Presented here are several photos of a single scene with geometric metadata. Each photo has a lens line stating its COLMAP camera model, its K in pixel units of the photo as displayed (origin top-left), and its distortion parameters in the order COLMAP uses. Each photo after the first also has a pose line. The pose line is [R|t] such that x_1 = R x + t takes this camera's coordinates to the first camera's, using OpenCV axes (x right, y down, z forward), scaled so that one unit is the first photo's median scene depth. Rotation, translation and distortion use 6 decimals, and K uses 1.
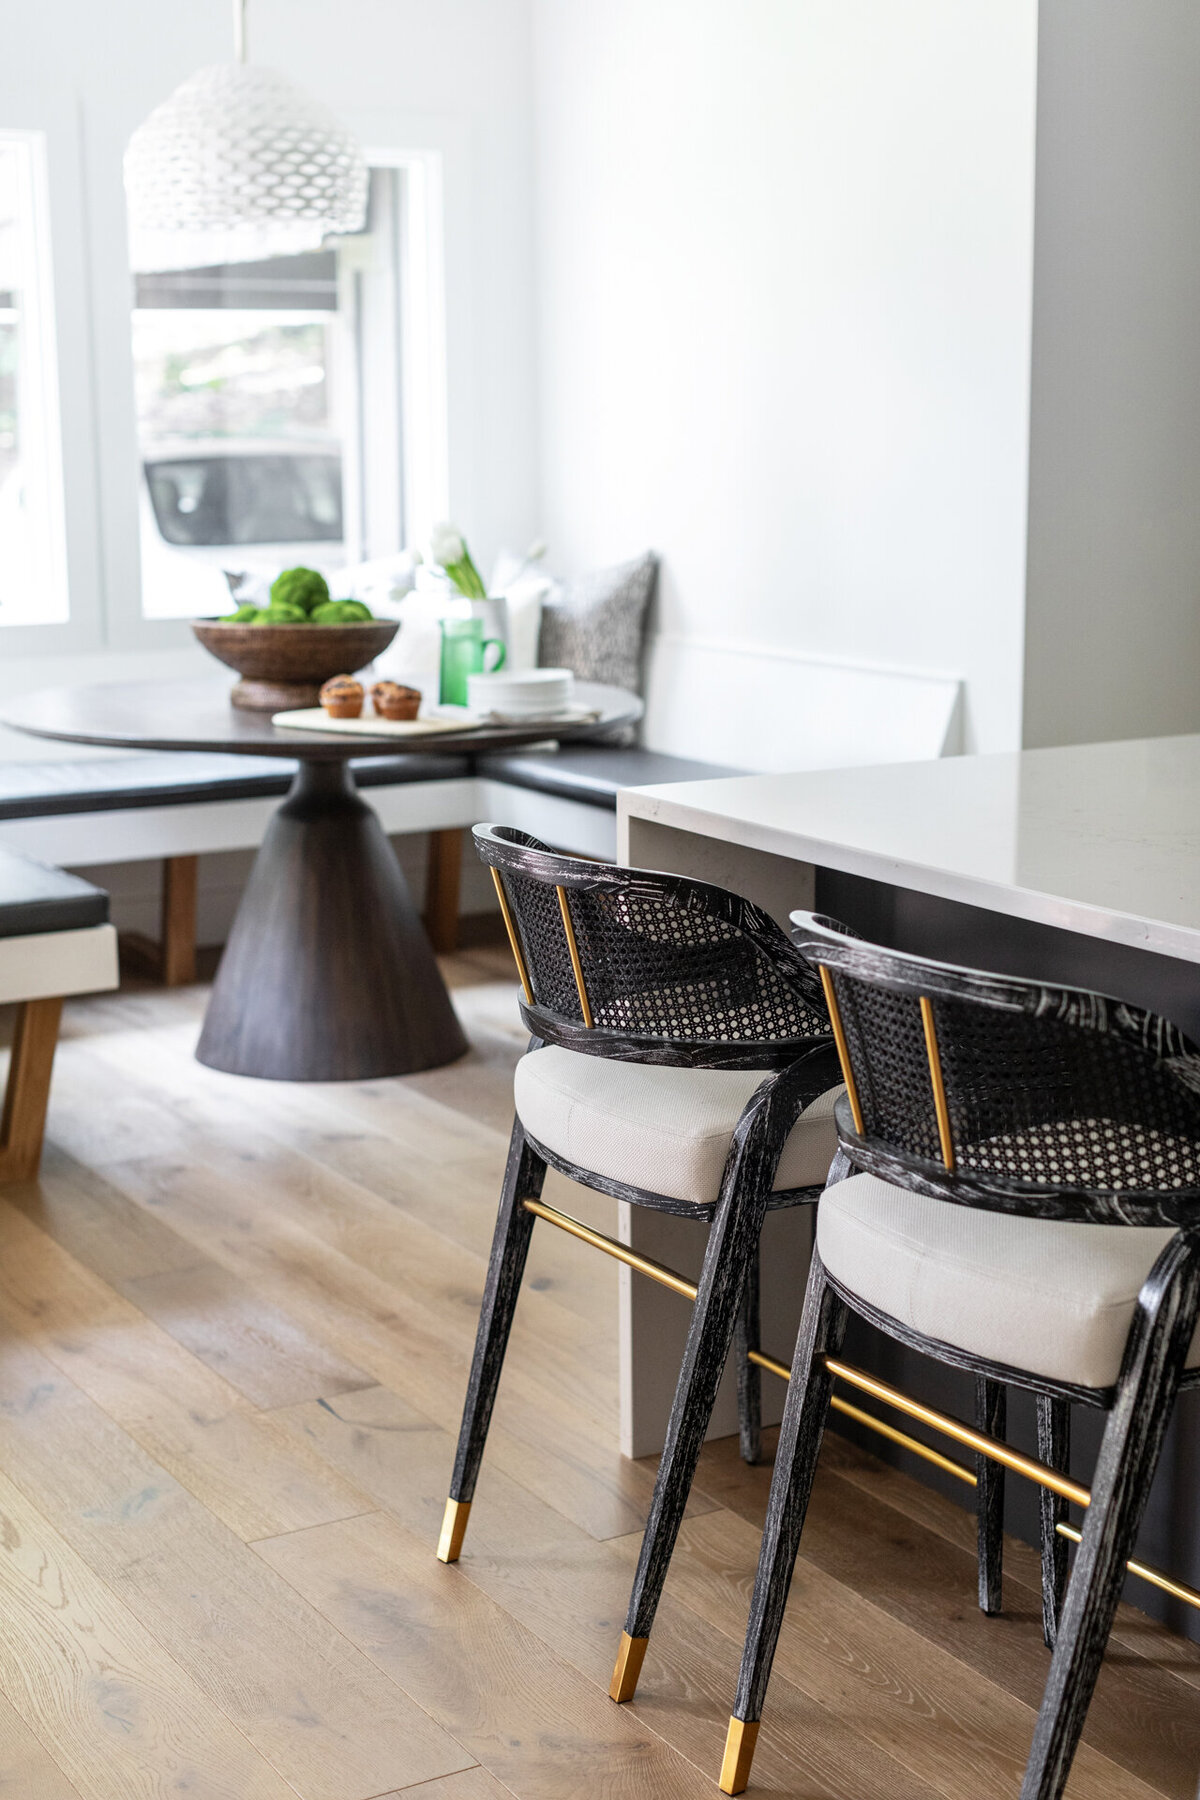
lens RADIAL K [[2559.7, 0, 600.0], [0, 2559.7, 900.0], [0, 0, 1]] dist [0.008393, 0.055407]
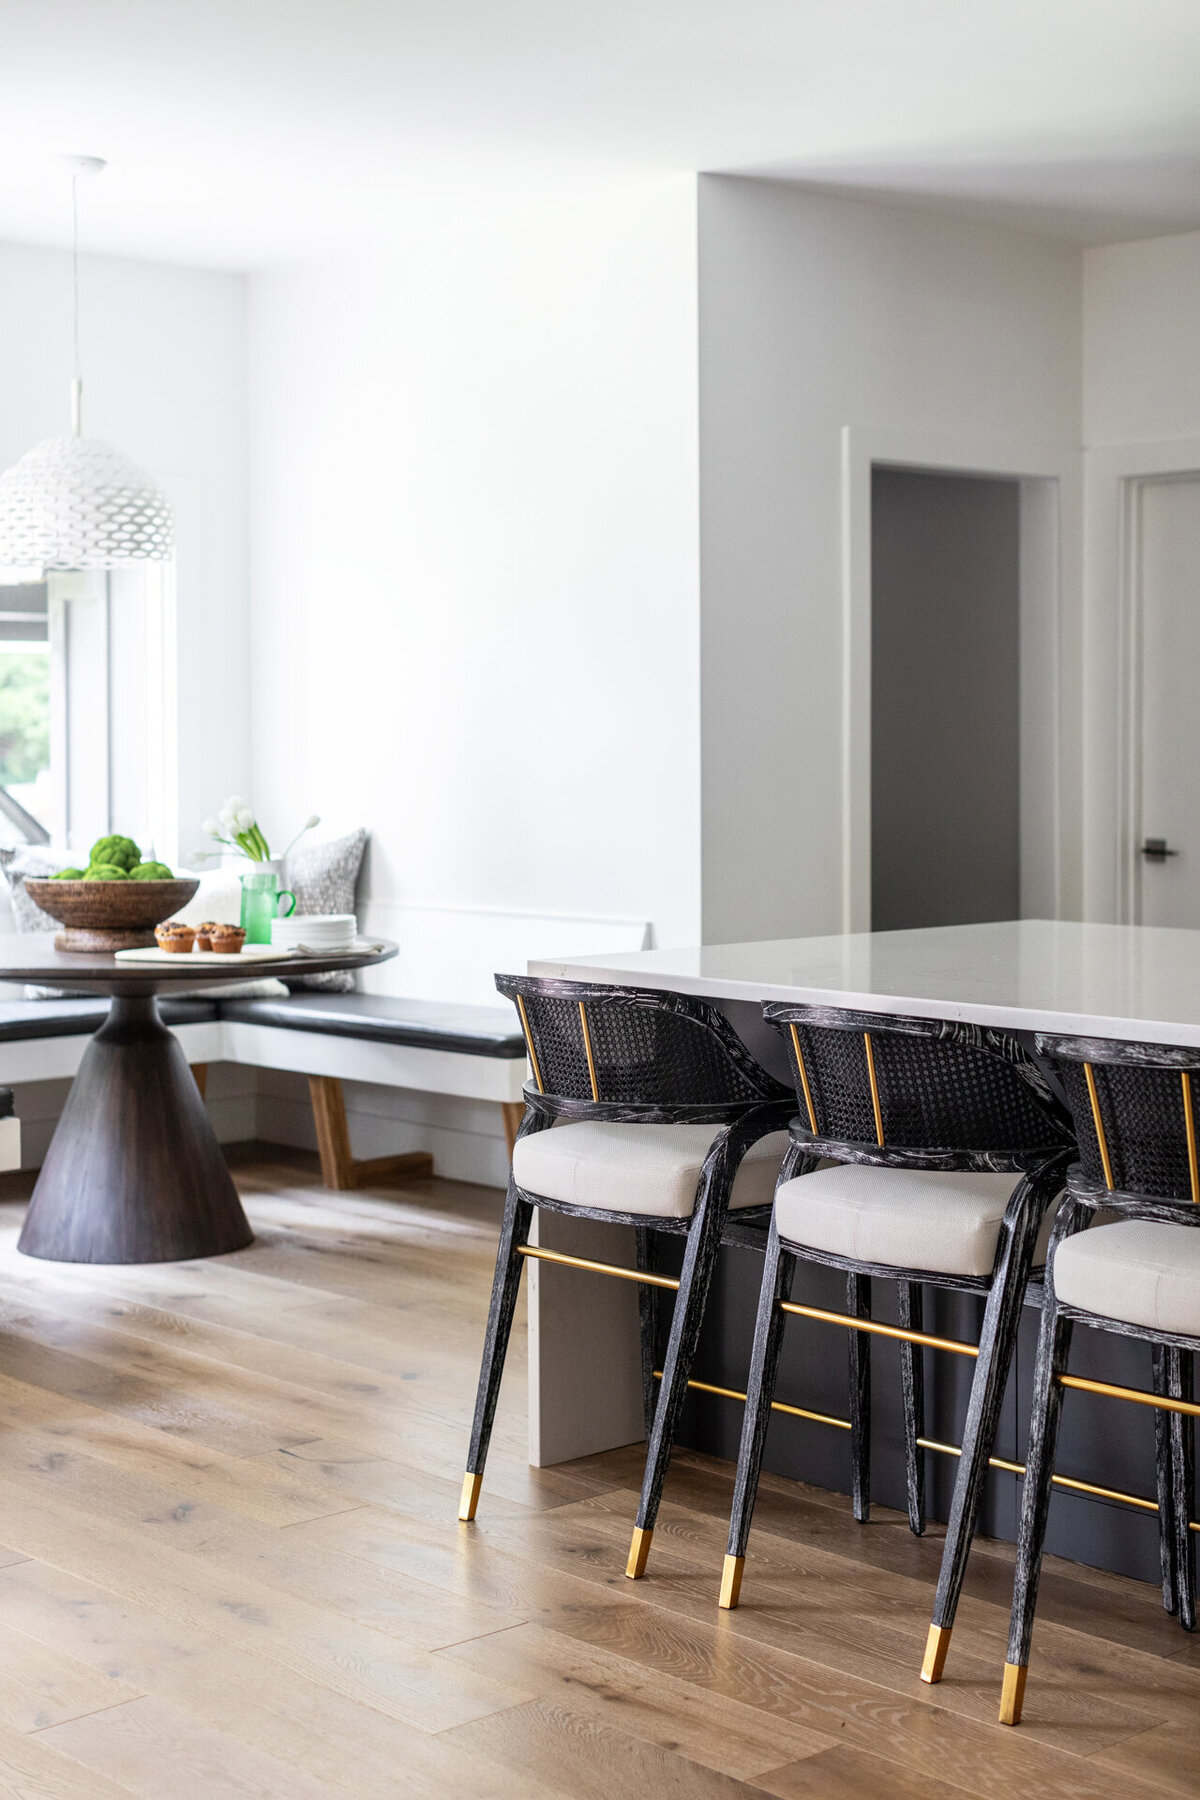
lens RADIAL K [[2543.5, 0, 598.1], [0, 2543.5, 773.0], [0, 0, 1]] dist [0.008684, 0.032621]
pose [[0.976825, -0.000521, 0.214041, -0.157143], [0.038687, 0.983956, -0.174165, 0.061634], [-0.210516, 0.178409, 0.961173, -0.218935]]
